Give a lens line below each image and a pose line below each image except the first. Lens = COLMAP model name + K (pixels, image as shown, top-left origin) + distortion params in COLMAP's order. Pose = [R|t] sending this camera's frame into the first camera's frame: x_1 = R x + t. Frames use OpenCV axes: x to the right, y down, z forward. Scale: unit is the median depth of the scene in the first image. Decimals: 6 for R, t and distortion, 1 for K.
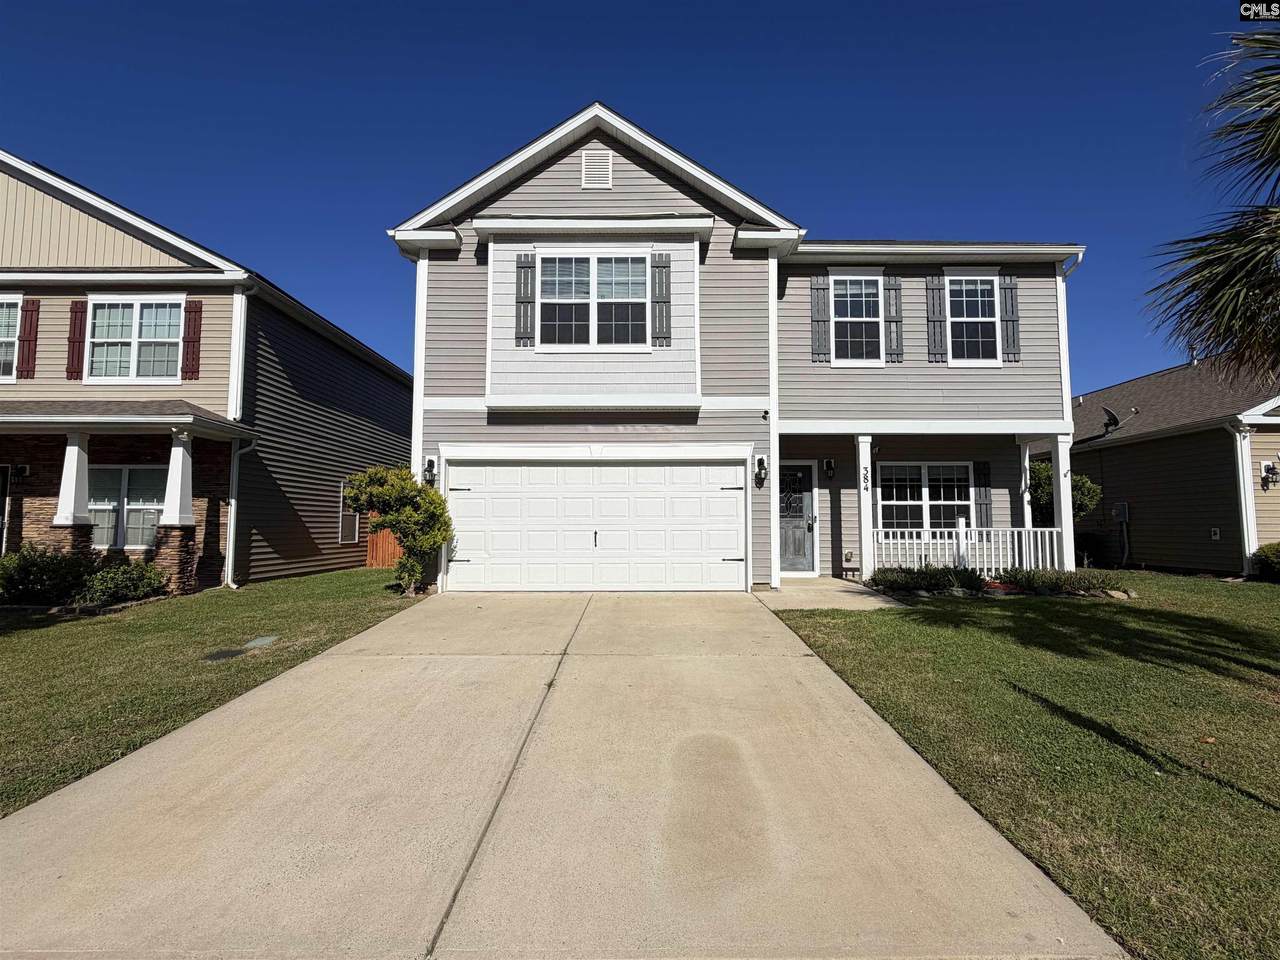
lens RADIAL K [[594.9, 0, 641.4], [0, 594.9, 481.1], [0, 0, 1]] dist [0.010001, -0.000984]
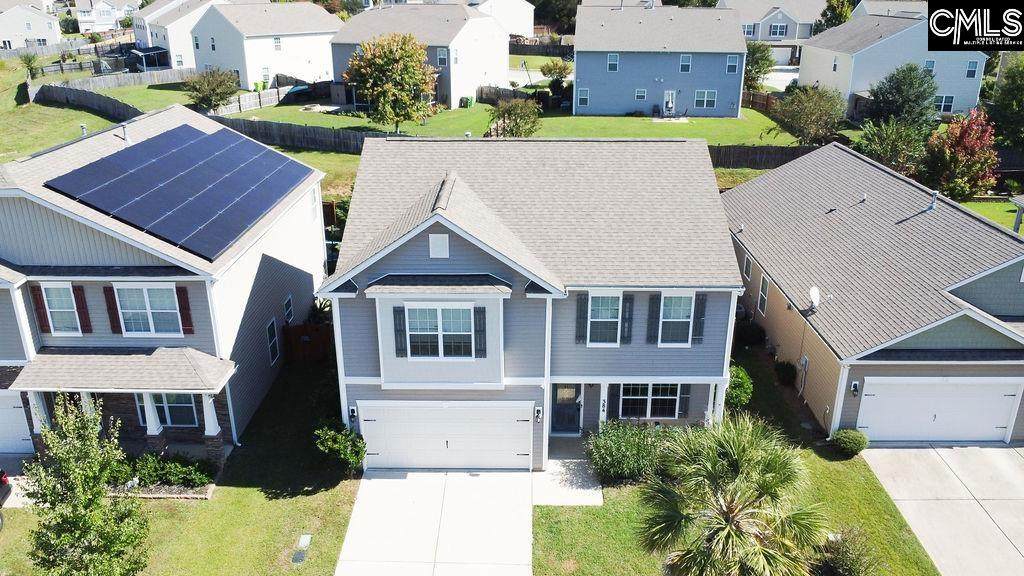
lens RADIAL K [[761.2, 0, 510.9], [0, 761.2, 288.8], [0, 0, 1]] dist [0.008123, -0.001685]
pose [[0.999934, 0.003741, -0.010906, 0.132535], [0.001299, 0.903318, 0.428970, -1.242219], [0.011456, -0.428956, 0.903253, -0.832825]]
